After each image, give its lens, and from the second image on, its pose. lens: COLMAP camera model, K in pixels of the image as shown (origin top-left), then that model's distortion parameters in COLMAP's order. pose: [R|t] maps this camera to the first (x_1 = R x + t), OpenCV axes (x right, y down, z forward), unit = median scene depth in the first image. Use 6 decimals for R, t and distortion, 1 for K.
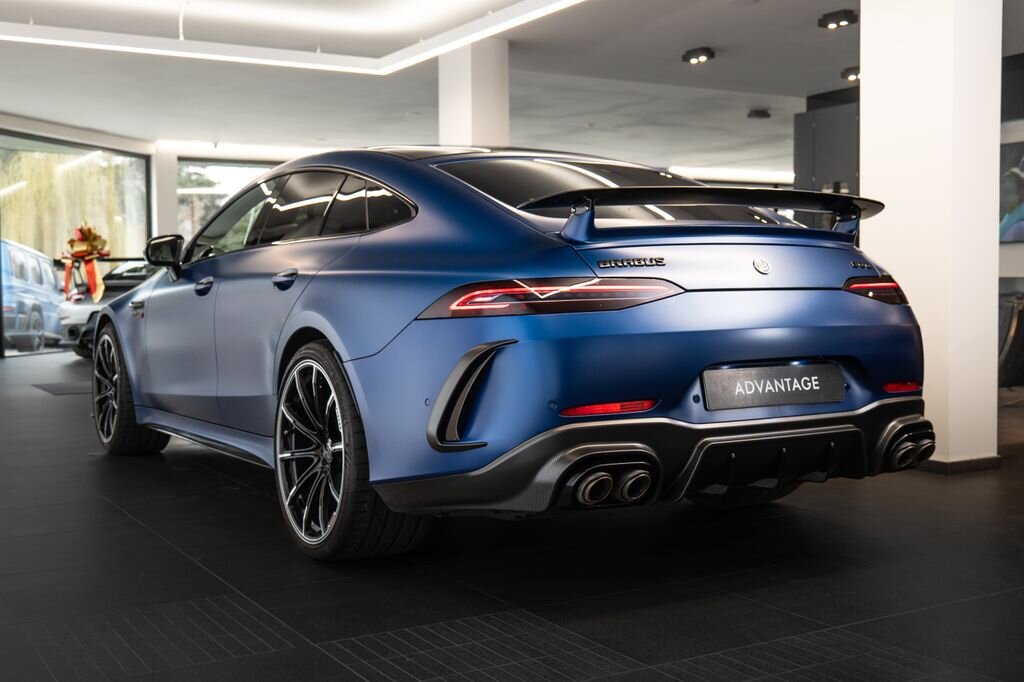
lens RADIAL K [[1190.6, 0, 512.0], [0, 1190.6, 341.0], [0, 0, 1]] dist [0.024249, 0.009598]
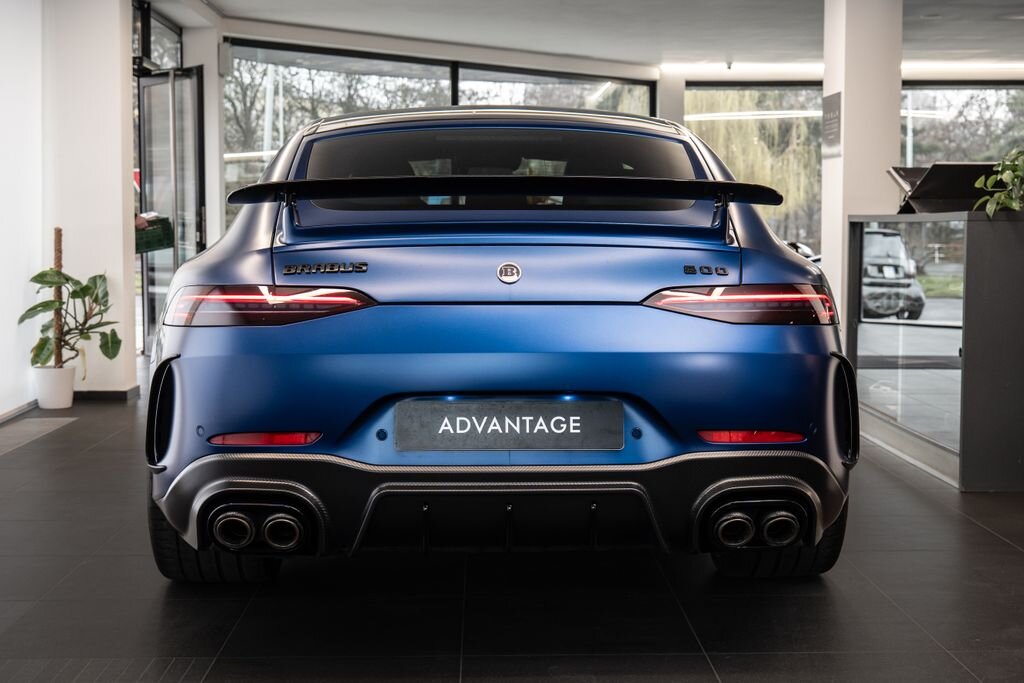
lens RADIAL K [[1515.0, 0, 512.0], [0, 1515.0, 341.5], [0, 0, 1]] dist [-0.014972, -0.045860]
pose [[0.869675, 0.044194, -0.491642, 0.713642], [-0.029090, 0.998842, 0.038329, -0.056549], [0.492766, -0.019032, 0.869954, 0.124642]]
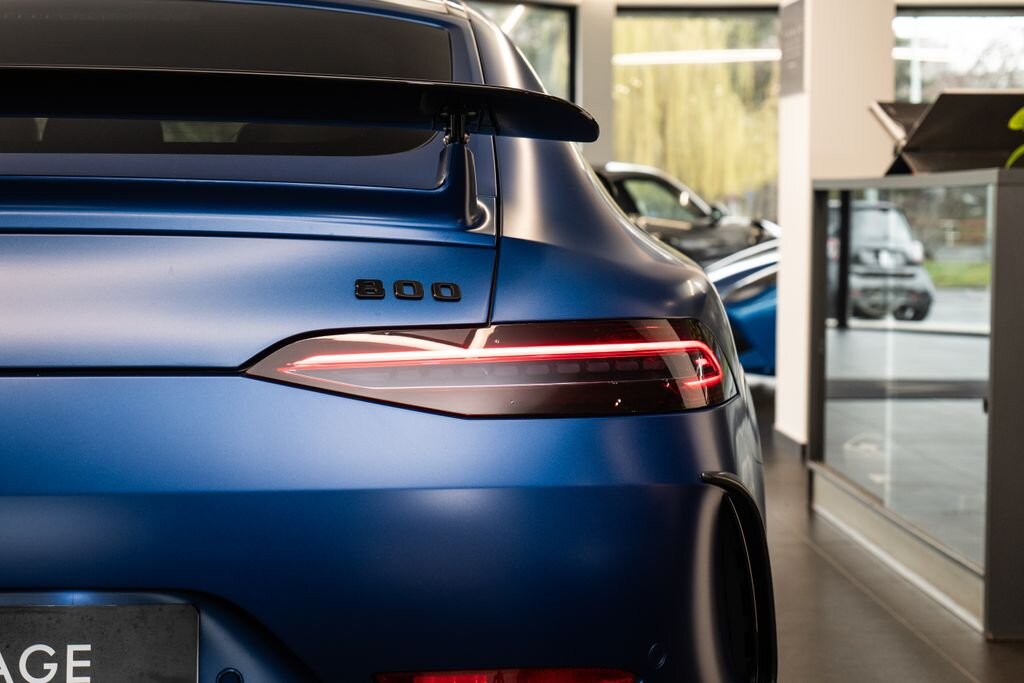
lens RADIAL K [[1831.3, 0, 509.2], [0, 1831.3, 358.9], [0, 0, 1]] dist [0.023975, 0.039861]
pose [[0.888008, 0.047099, -0.457410, 0.591490], [-0.028327, 0.998454, 0.047816, -0.075684], [0.458955, -0.029504, 0.887969, 0.625454]]
